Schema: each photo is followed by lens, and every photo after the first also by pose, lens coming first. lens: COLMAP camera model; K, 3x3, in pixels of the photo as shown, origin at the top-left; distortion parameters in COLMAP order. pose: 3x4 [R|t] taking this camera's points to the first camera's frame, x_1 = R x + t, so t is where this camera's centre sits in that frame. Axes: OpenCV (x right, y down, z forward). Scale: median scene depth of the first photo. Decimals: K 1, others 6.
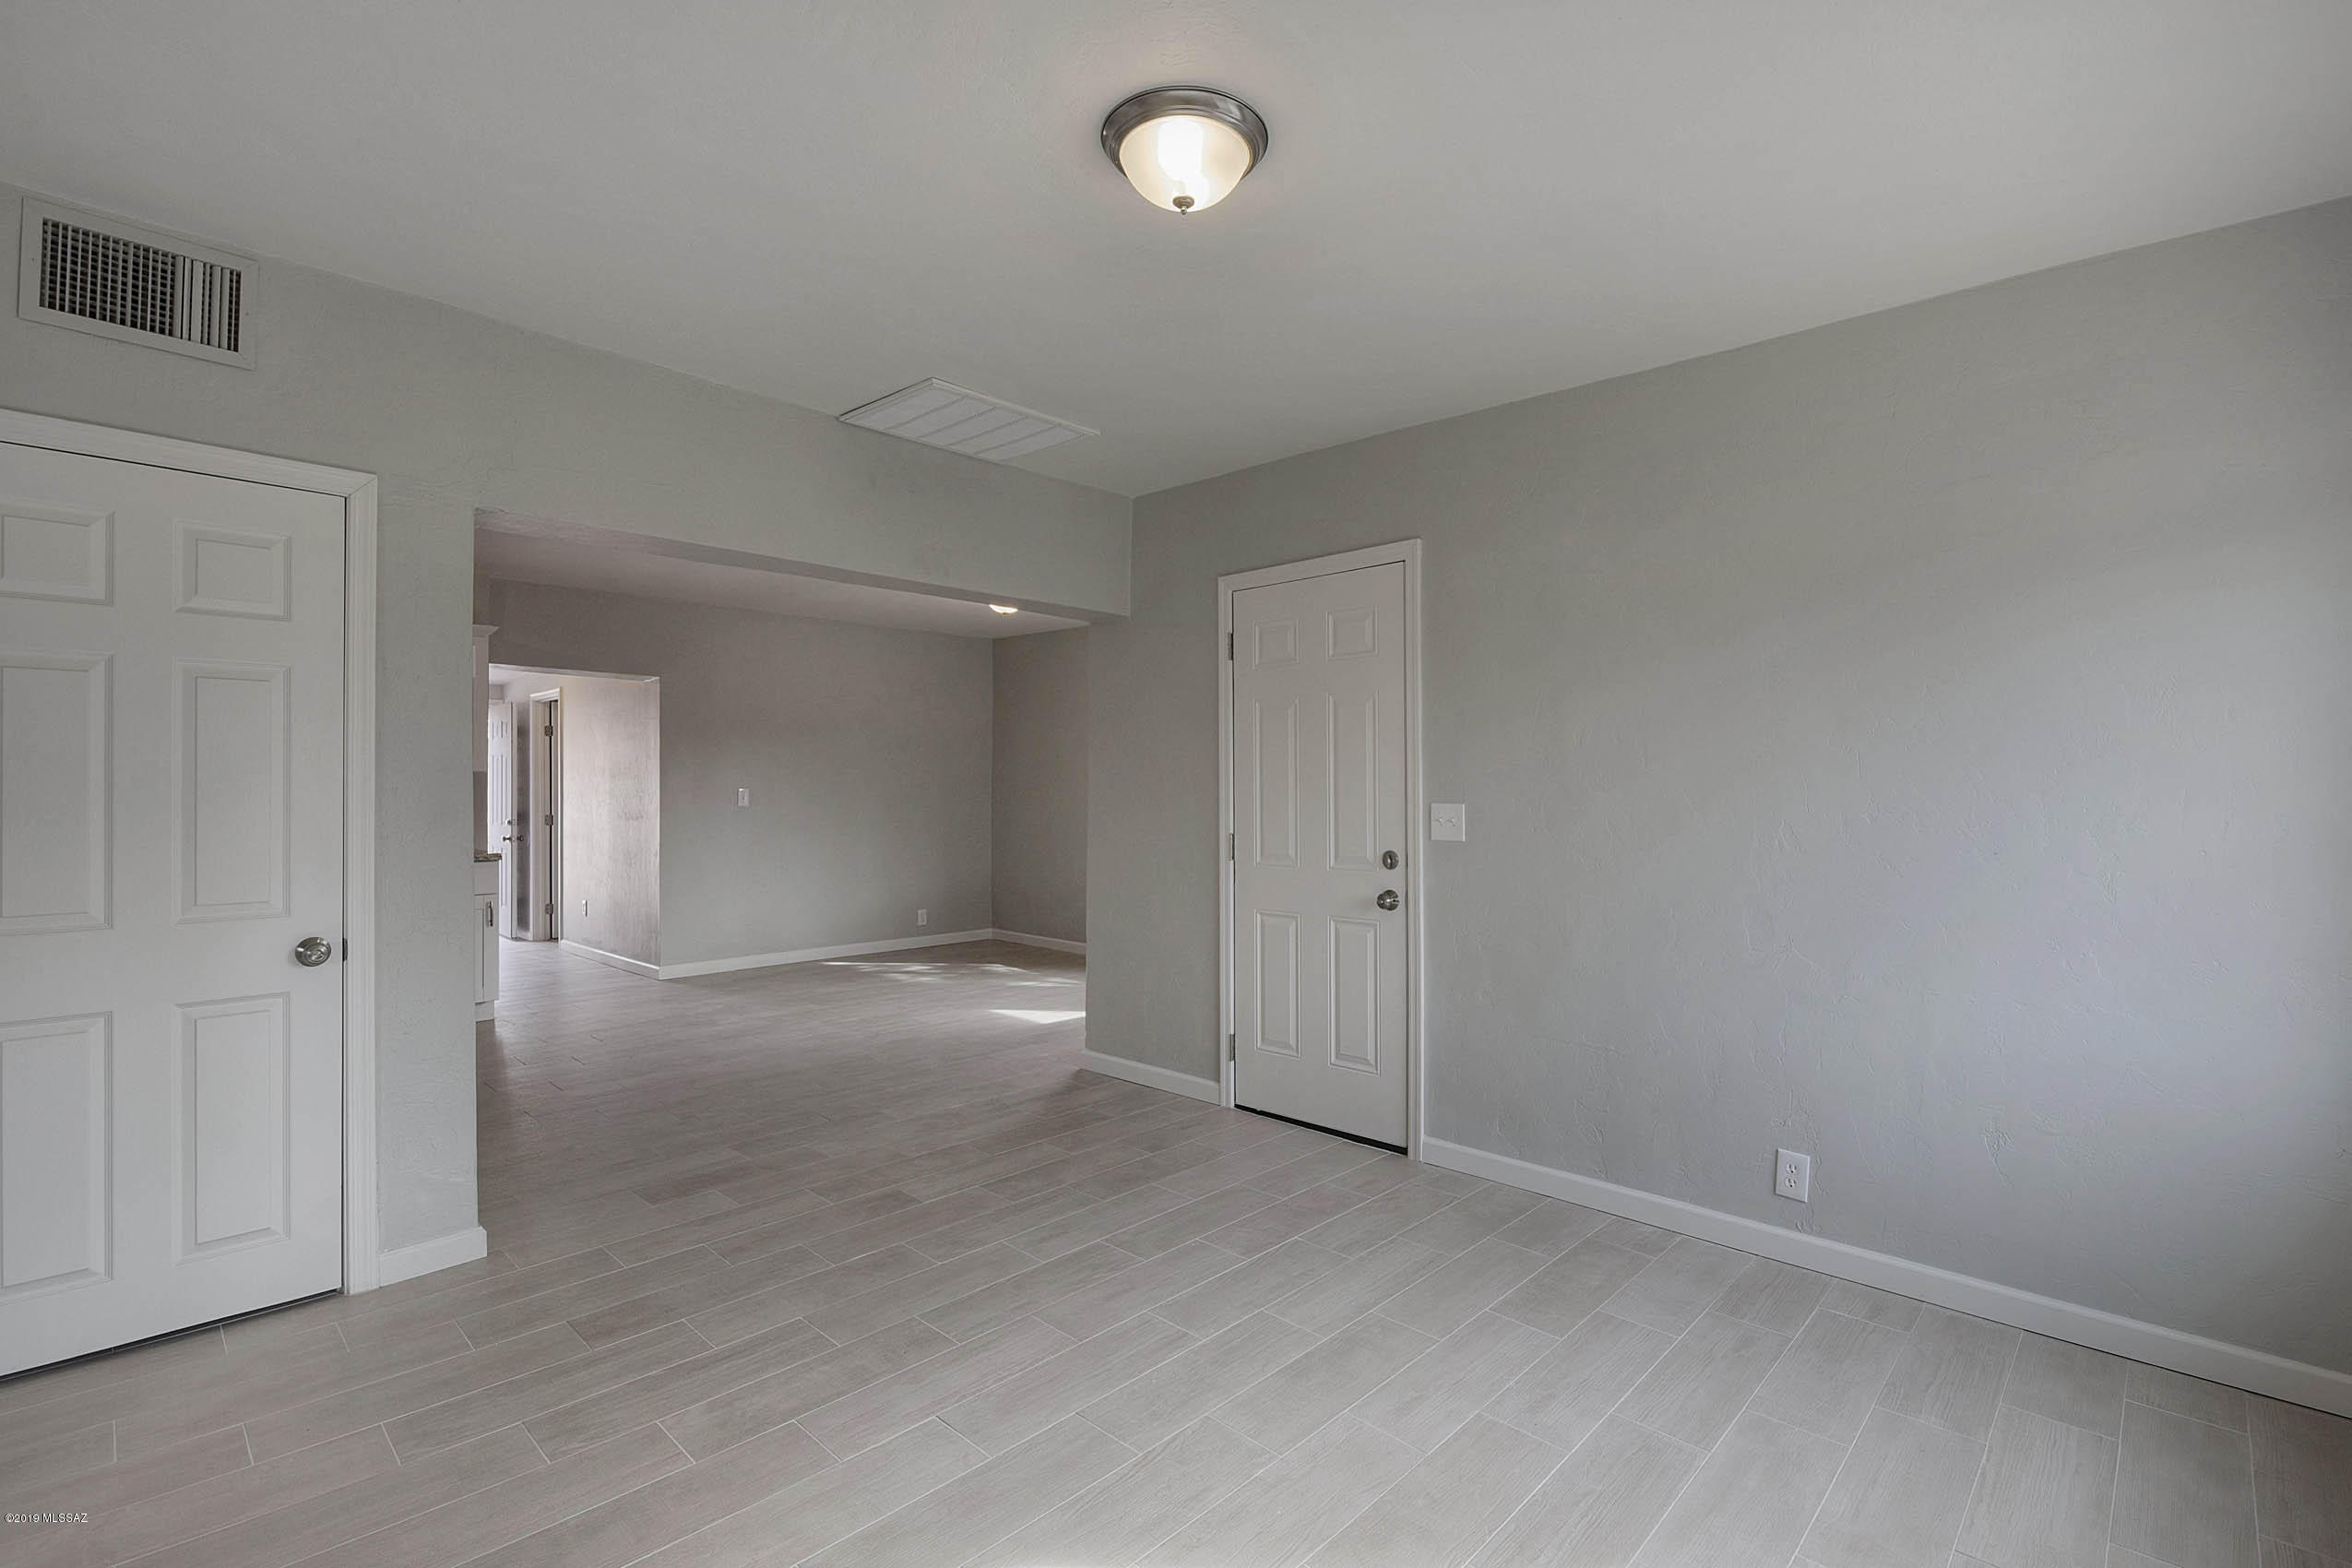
lens RADIAL K [[1068.1, 0, 1176.0], [0, 1068.1, 784.0], [0, 0, 1]] dist [-0.000775, -0.000282]
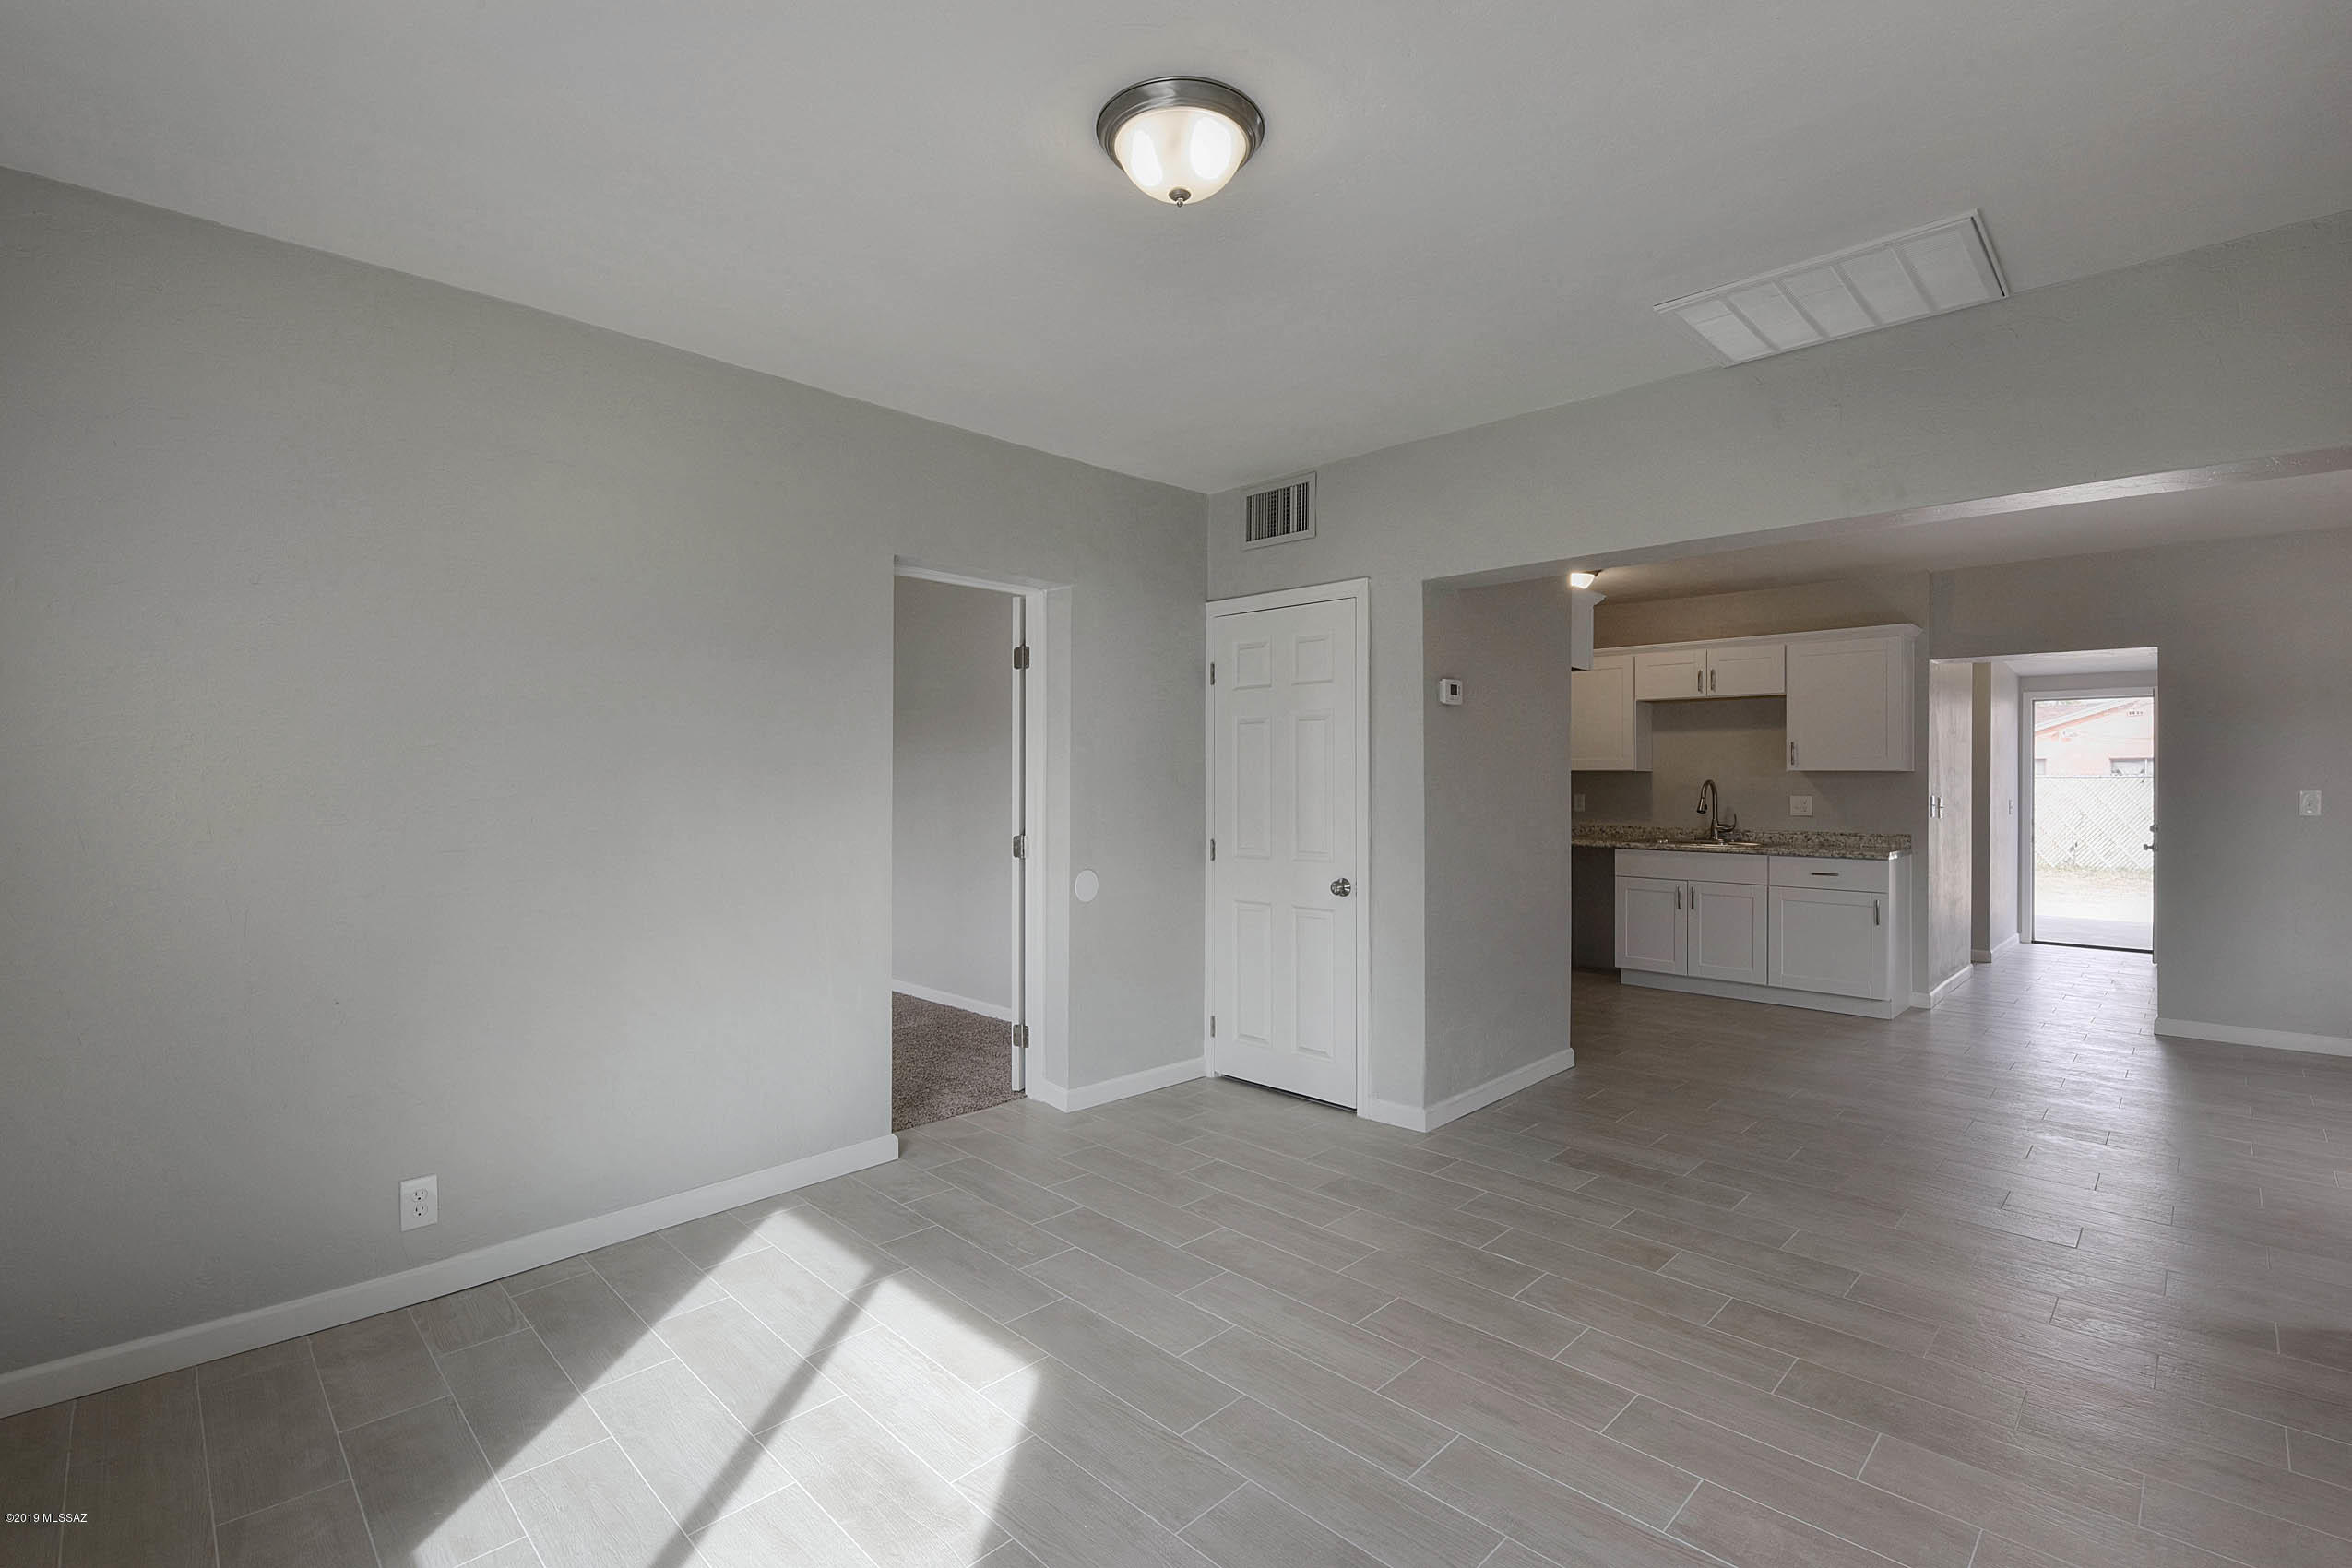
lens RADIAL K [[1030.9, 0, 1176.0], [0, 1030.9, 784.0], [0, 0, 1]] dist [-0.002092, -0.000228]
pose [[-0.001539, 0.000801, -0.999998, 0.682126], [-0.001026, 0.999999, 0.000803, -0.000444], [0.999998, 0.001027, -0.001538, 0.709785]]
